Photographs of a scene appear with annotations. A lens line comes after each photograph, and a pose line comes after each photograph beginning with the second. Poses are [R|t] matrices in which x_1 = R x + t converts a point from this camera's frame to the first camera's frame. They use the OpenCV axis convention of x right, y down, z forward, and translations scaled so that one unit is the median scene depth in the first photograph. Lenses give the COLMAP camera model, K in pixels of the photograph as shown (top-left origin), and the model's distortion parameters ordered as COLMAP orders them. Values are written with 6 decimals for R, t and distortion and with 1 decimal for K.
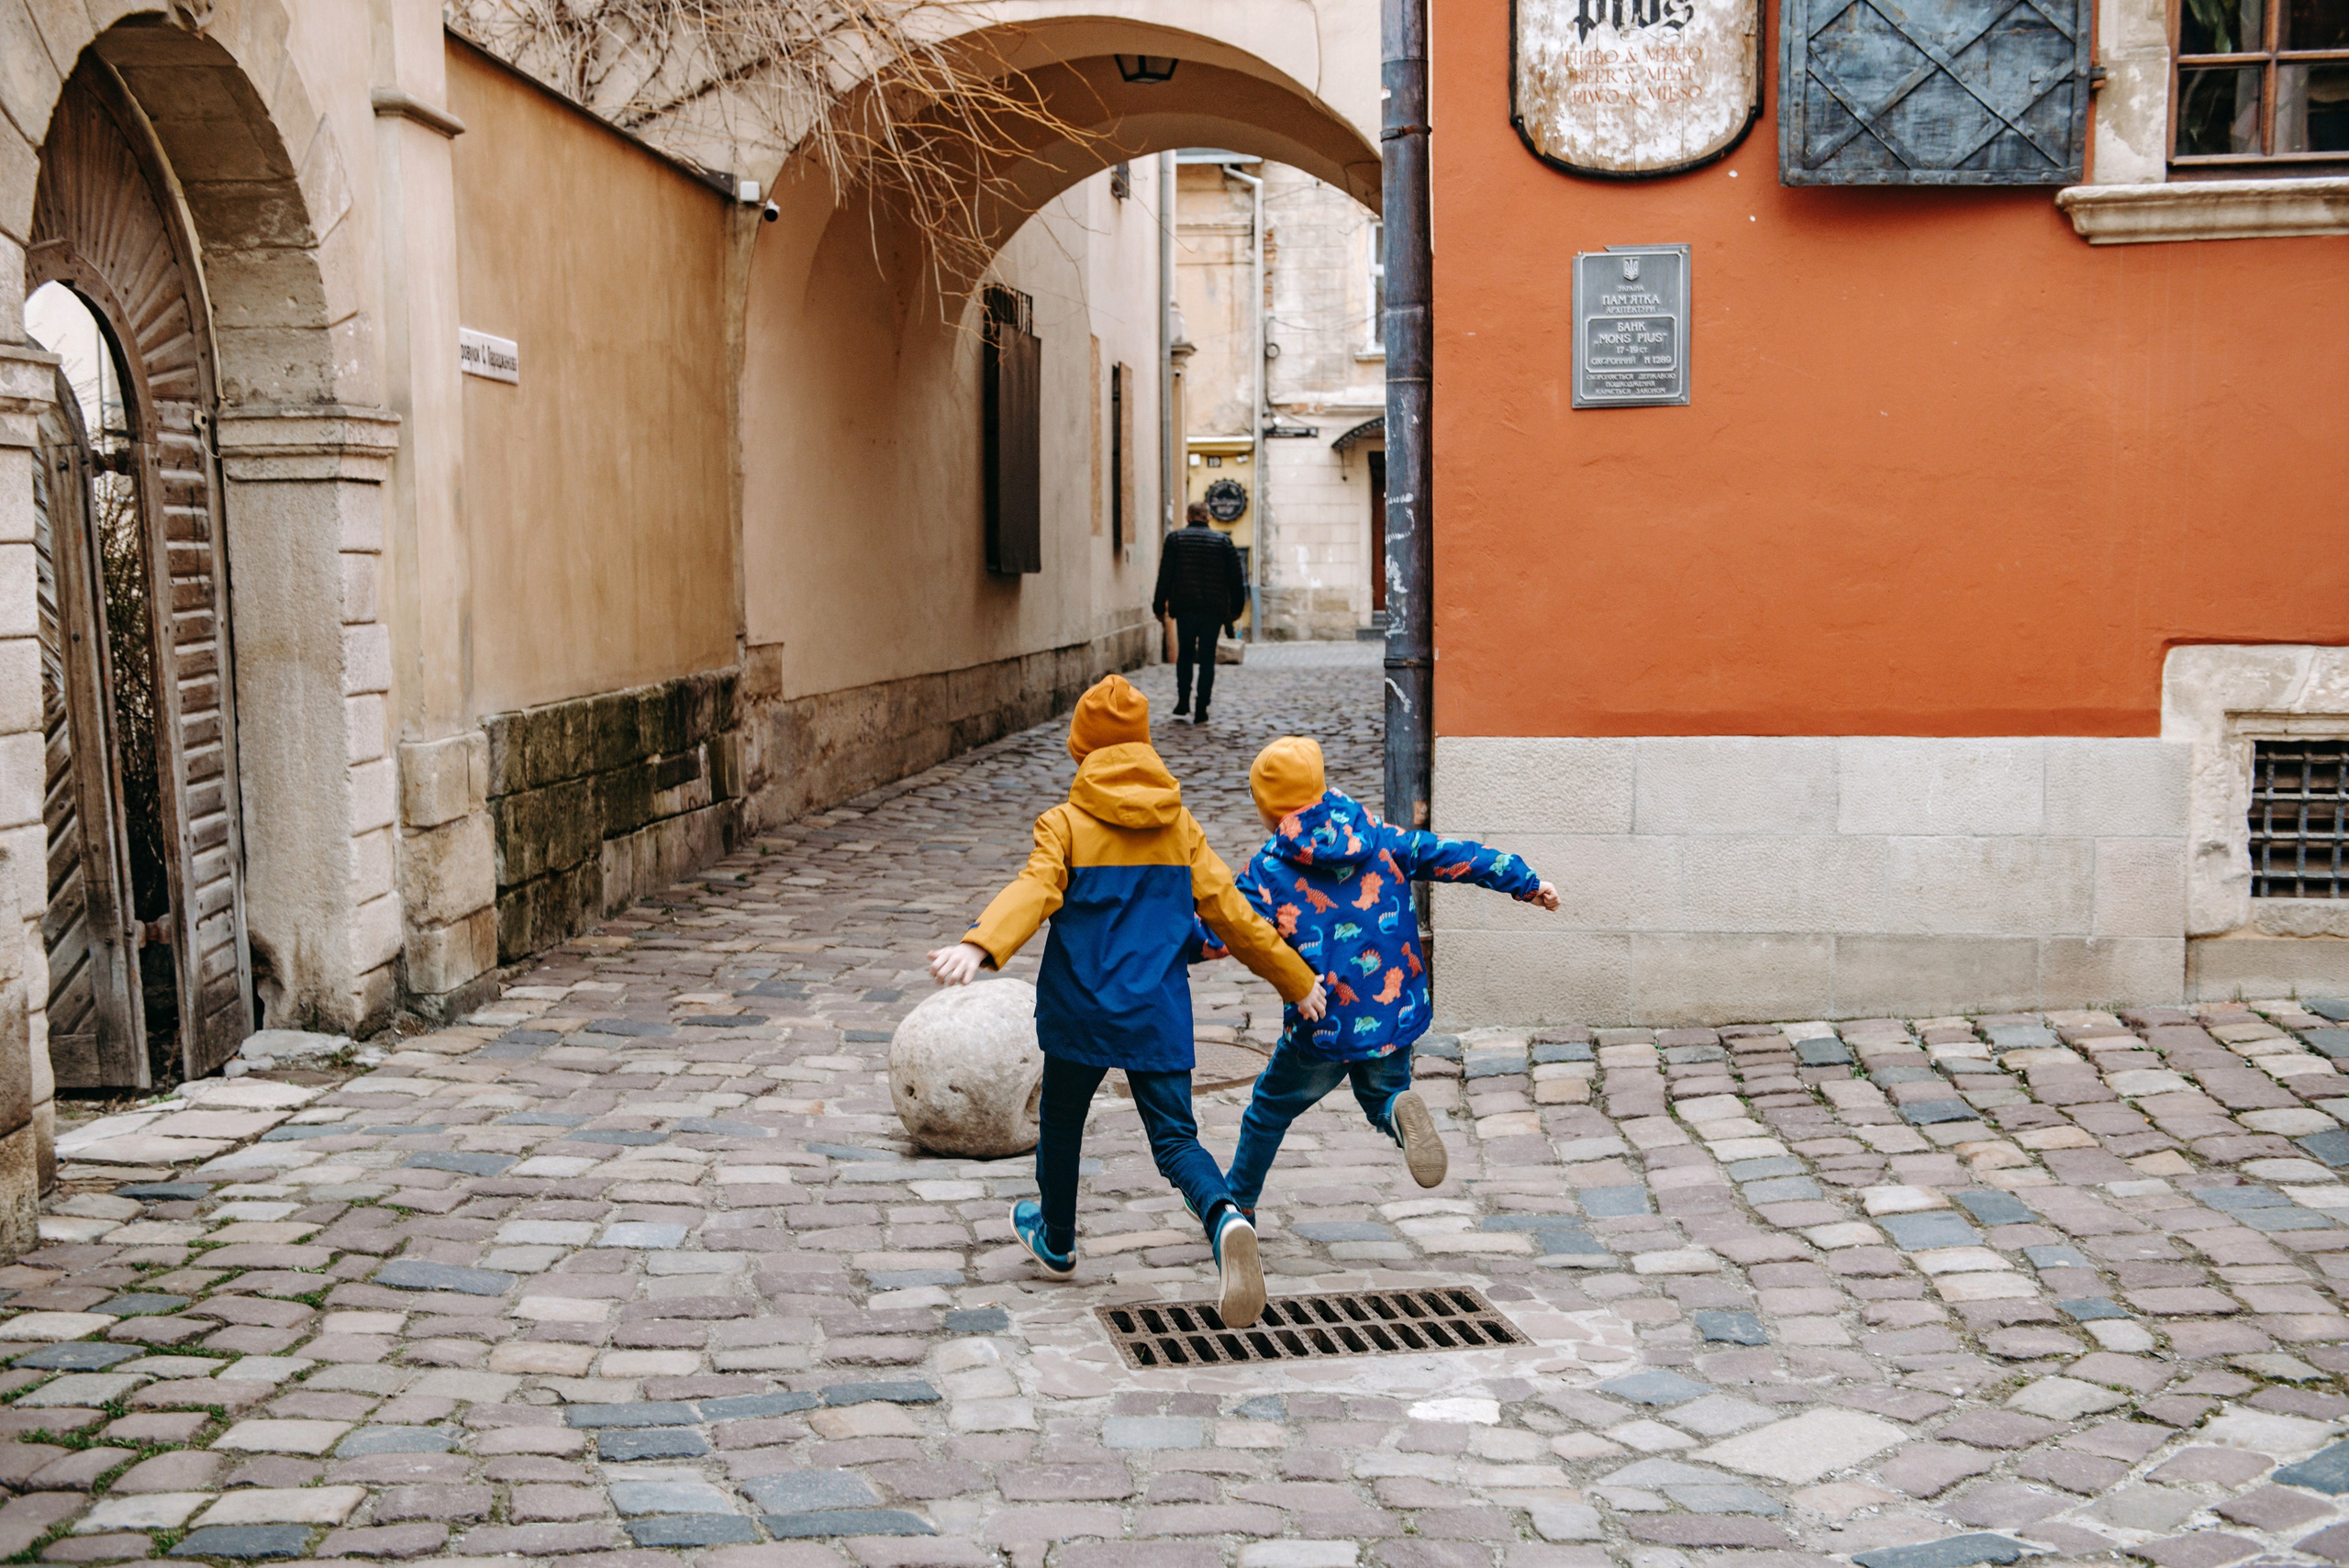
lens RADIAL K [[2653.0, 0, 1183.8], [0, 2653.0, 781.6], [0, 0, 1]] dist [0.095922, 0.000000]
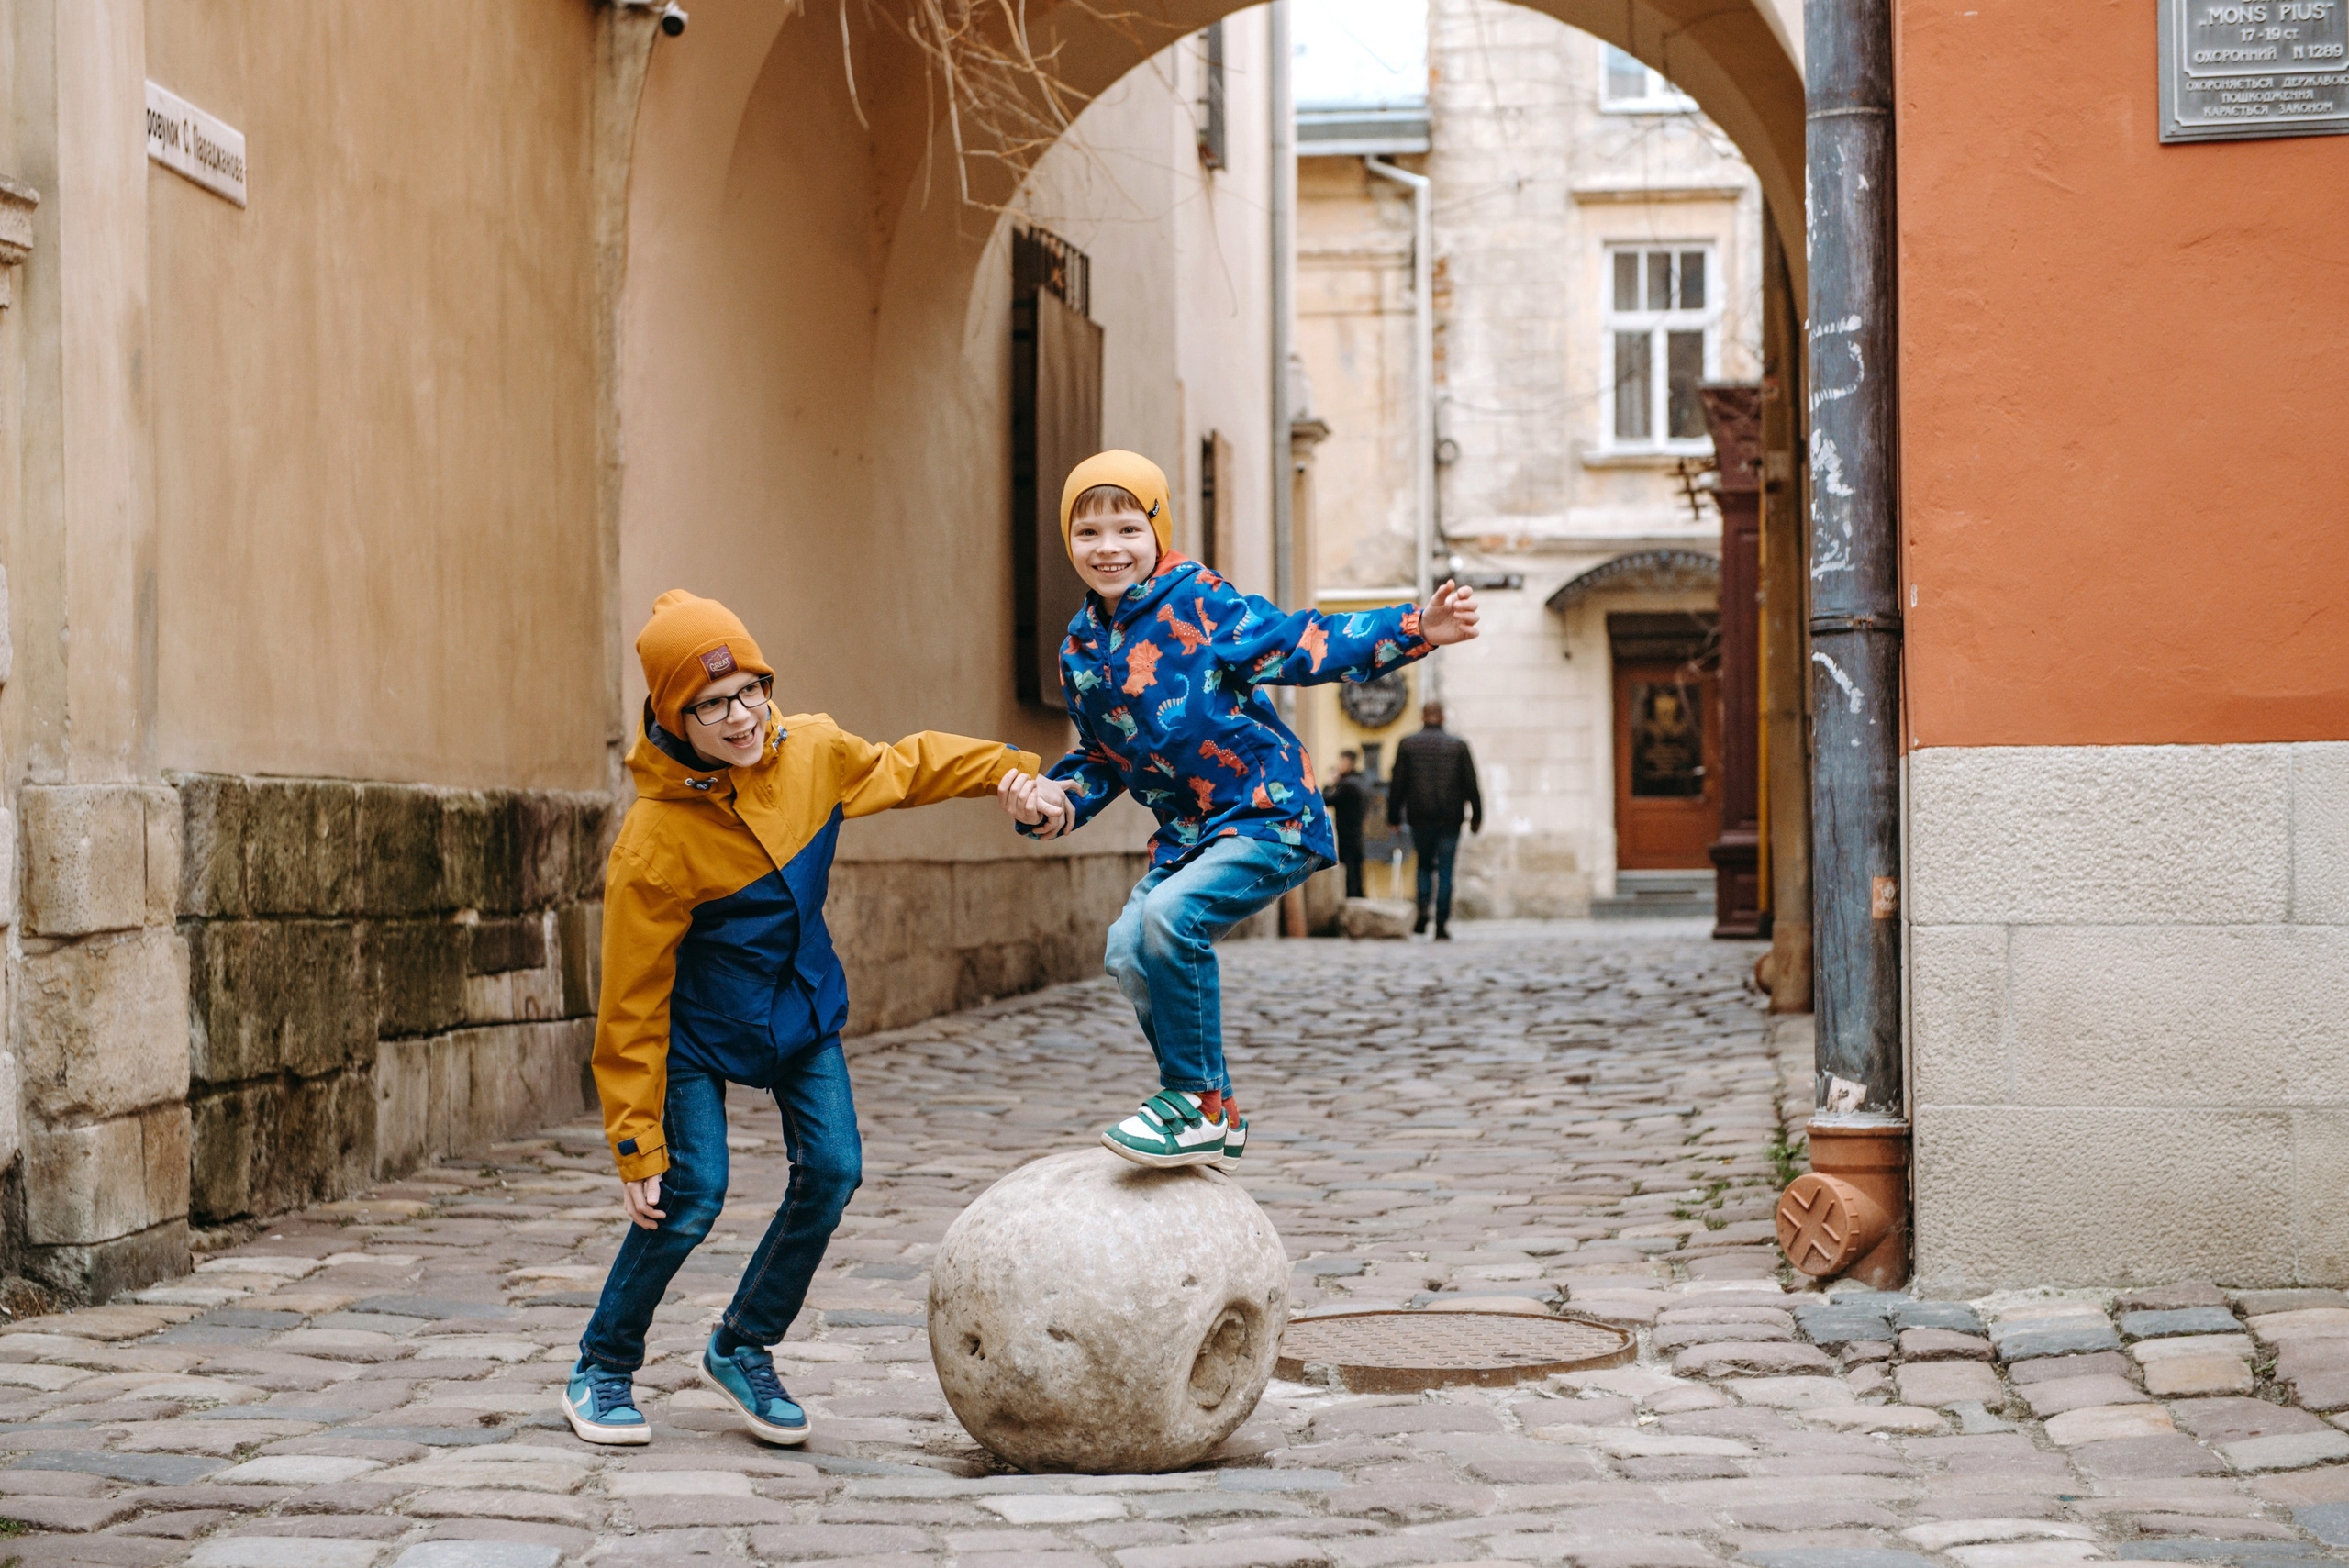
lens RADIAL K [[4267.8, 0, 1189.5], [0, 4267.8, 778.5], [0, 0, 1]] dist [0.155852, 0.000000]
pose [[0.999753, -0.006471, -0.021279, -0.034937], [0.004304, 0.994943, -0.100352, 0.076794], [0.021821, 0.100236, 0.994724, 0.124354]]
